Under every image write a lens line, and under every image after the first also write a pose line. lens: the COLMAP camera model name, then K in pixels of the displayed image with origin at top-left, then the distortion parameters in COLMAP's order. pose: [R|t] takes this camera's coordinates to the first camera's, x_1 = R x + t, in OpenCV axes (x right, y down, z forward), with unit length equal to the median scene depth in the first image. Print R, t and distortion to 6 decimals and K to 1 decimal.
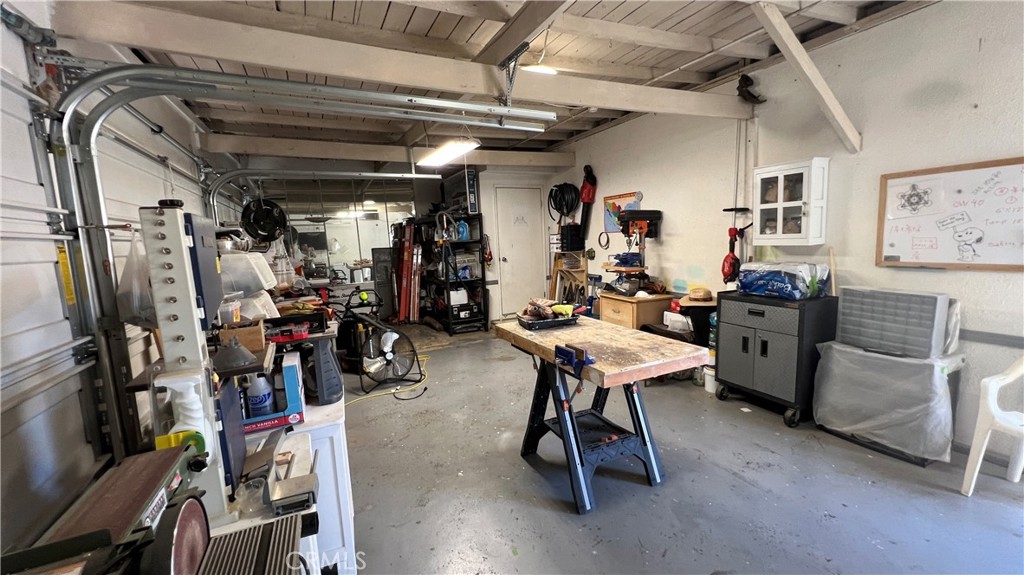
lens RADIAL K [[410.4, 0, 515.1], [0, 410.4, 288.1], [0, 0, 1]] dist [-0.004310, -0.000034]
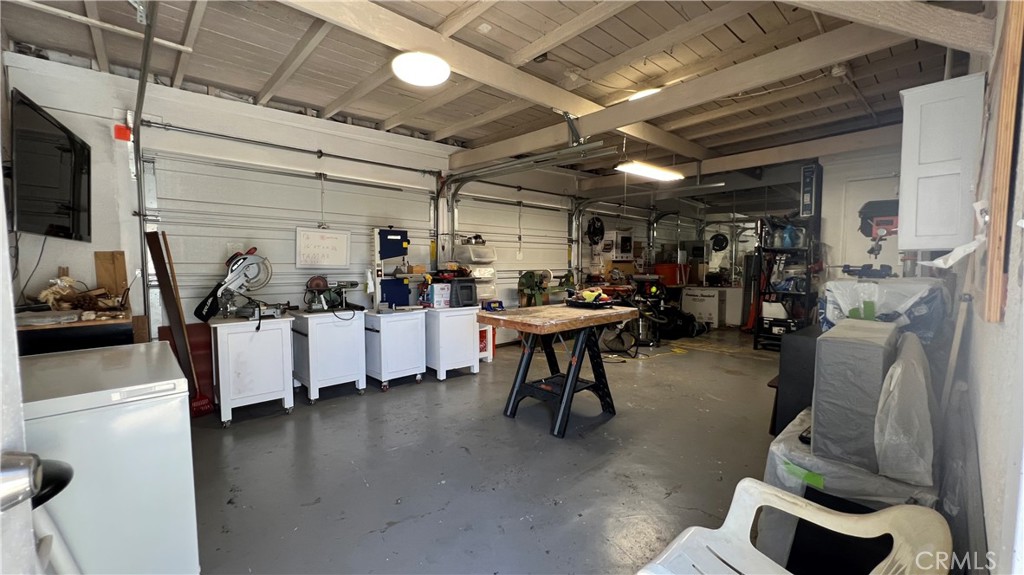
lens RADIAL K [[410.4, 0, 514.6], [0, 410.4, 286.0], [0, 0, 1]] dist [-0.004310, -0.000034]
pose [[0.300665, 0.105450, -0.947882, 0.544280], [-0.135846, 0.988470, 0.066875, -0.013573], [0.944006, 0.108659, 0.311523, 0.168966]]
